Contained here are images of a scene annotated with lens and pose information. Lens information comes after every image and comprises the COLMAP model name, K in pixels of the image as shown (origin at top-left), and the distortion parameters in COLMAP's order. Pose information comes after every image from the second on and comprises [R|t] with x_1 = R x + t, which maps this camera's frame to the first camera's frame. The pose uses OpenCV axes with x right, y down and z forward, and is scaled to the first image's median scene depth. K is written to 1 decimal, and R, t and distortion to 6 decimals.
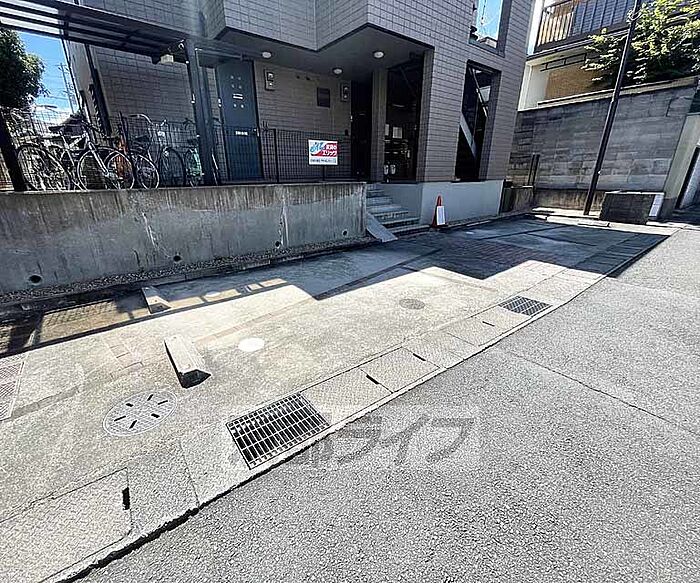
lens RADIAL K [[311.5, 0, 337.3], [0, 311.5, 292.2], [0, 0, 1]] dist [-0.002003, 0.000655]
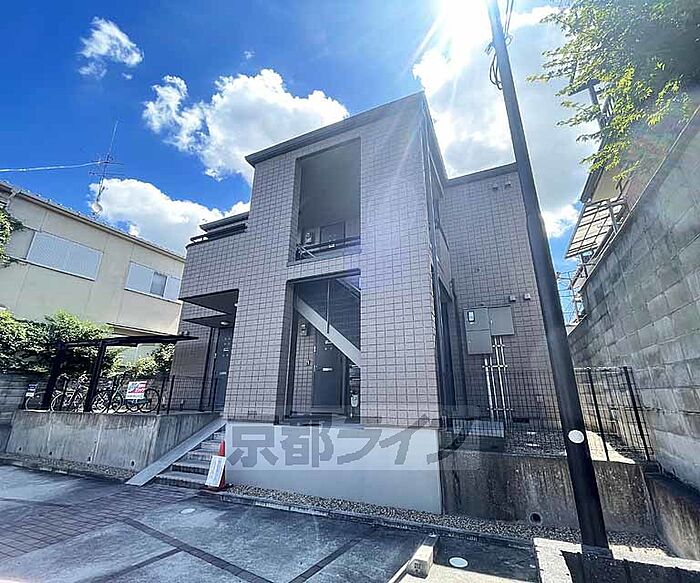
lens RADIAL K [[311.5, 0, 361.5], [0, 311.5, 293.1], [0, 0, 1]] dist [-0.002003, 0.000655]
pose [[0.482625, -0.260337, -0.836240, 1.409543], [-0.310324, 0.842026, -0.441238, -0.449272], [0.819007, 0.472458, 0.325595, 1.022330]]
